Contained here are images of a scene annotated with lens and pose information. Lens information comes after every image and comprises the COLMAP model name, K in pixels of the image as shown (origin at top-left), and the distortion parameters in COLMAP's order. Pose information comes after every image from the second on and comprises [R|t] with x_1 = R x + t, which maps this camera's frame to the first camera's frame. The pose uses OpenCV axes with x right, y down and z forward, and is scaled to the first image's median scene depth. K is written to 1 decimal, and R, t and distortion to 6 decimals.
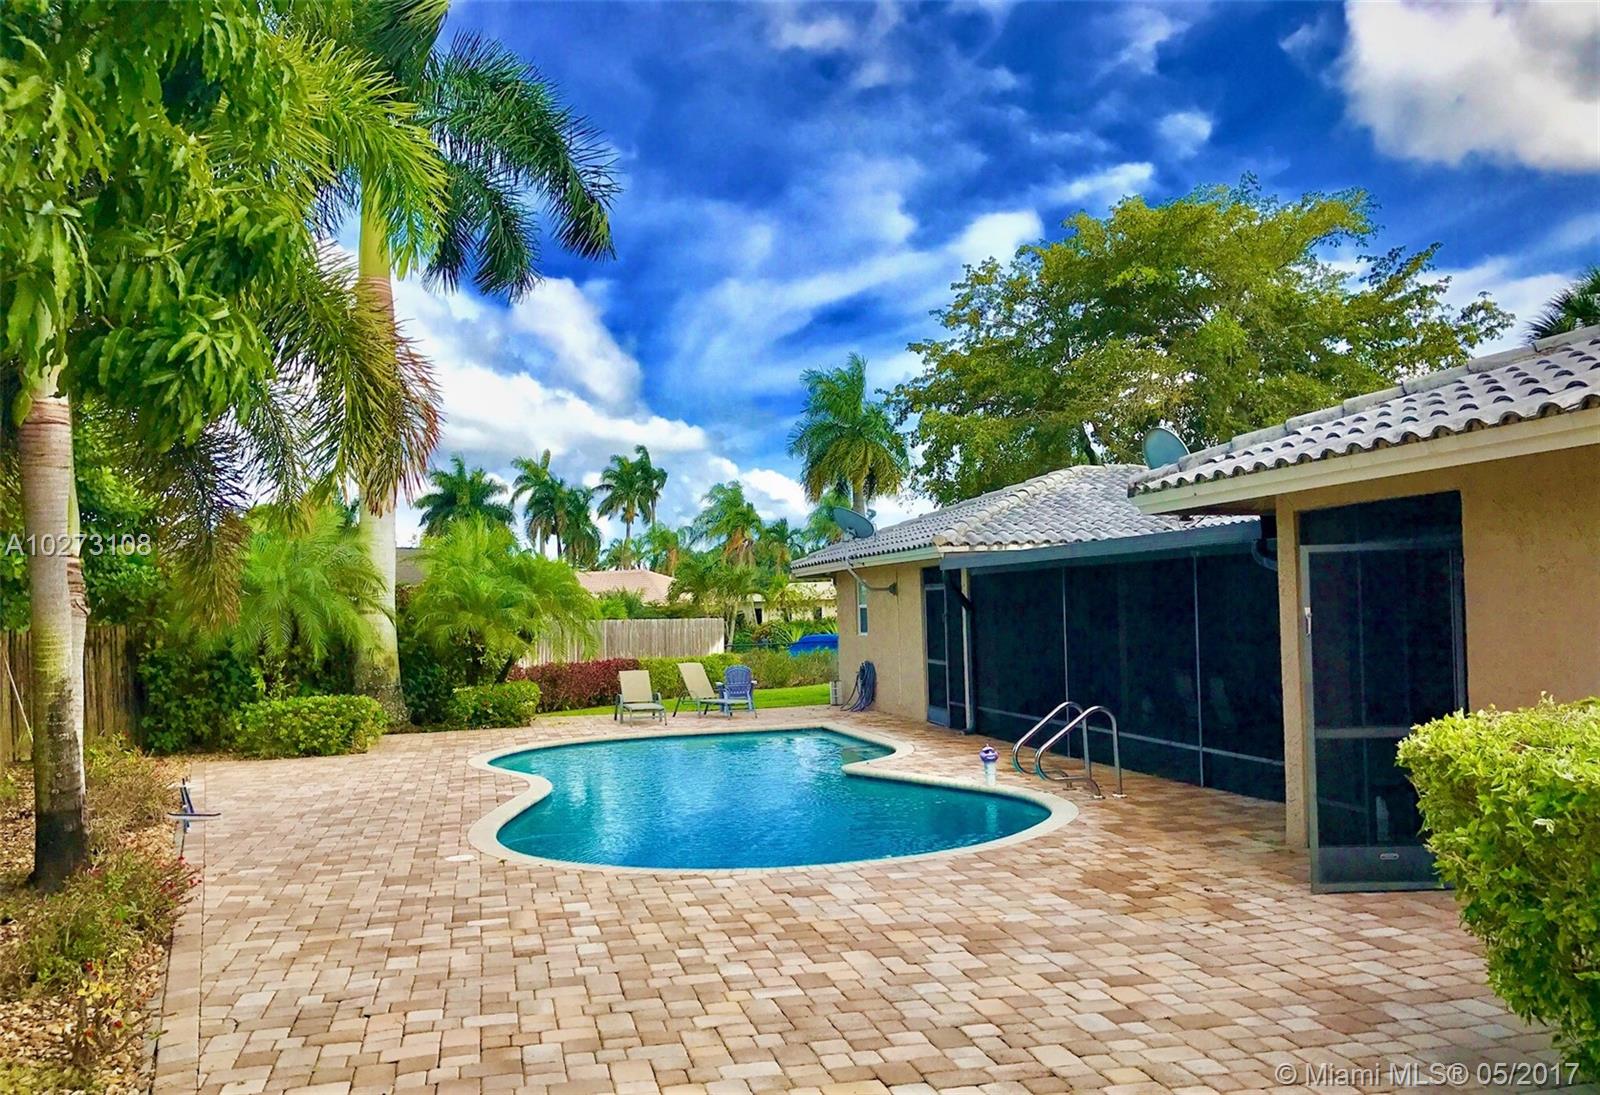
lens RADIAL K [[1405.3, 0, 800.0], [0, 1405.3, 547.5], [0, 0, 1]] dist [0.038009, 0.009969]
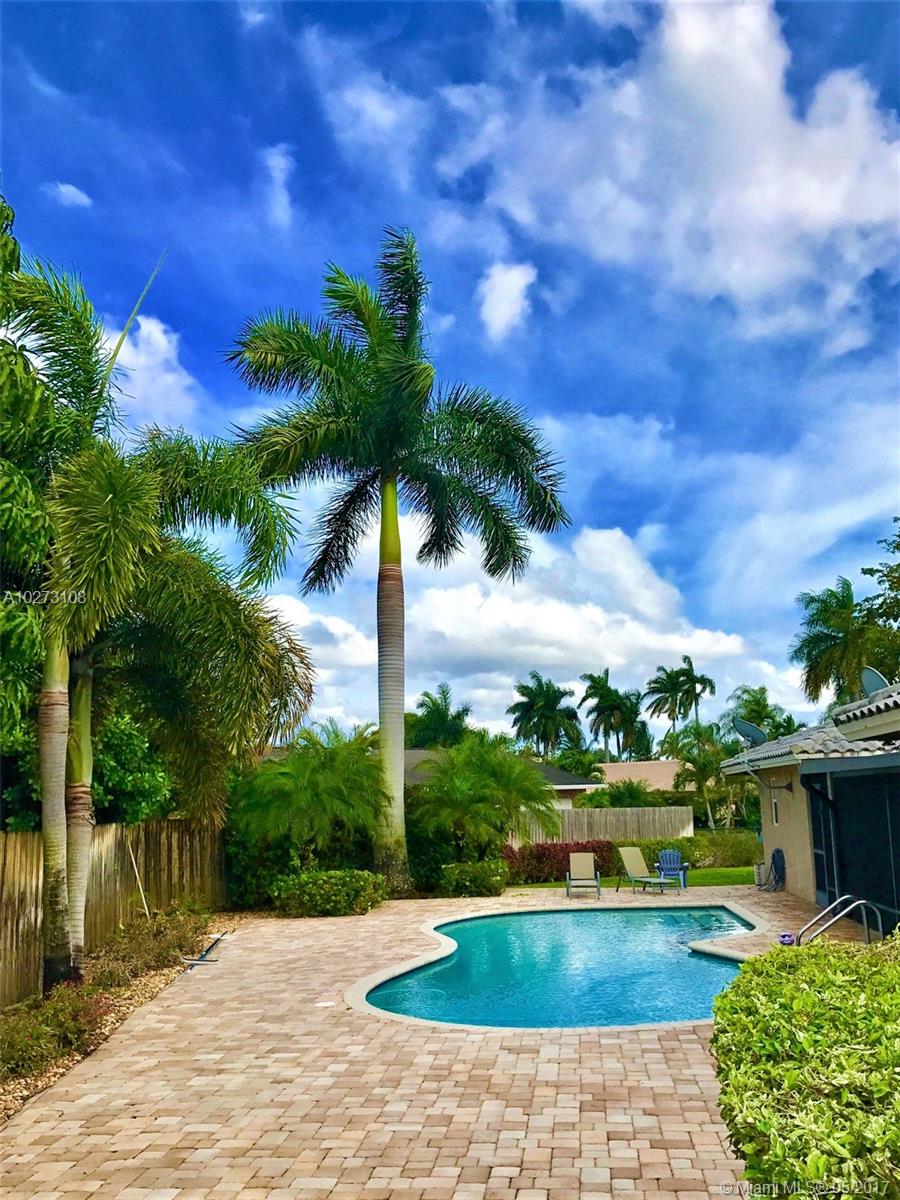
lens RADIAL K [[1143.2, 0, 450.0], [0, 1143.2, 600.0], [0, 0, 1]] dist [0.065861, -0.021397]
pose [[0.934172, -0.064079, -0.351023, 0.155381], [0.022951, 0.992496, -0.120100, -0.017567], [0.356085, 0.104138, 0.928633, -0.022222]]
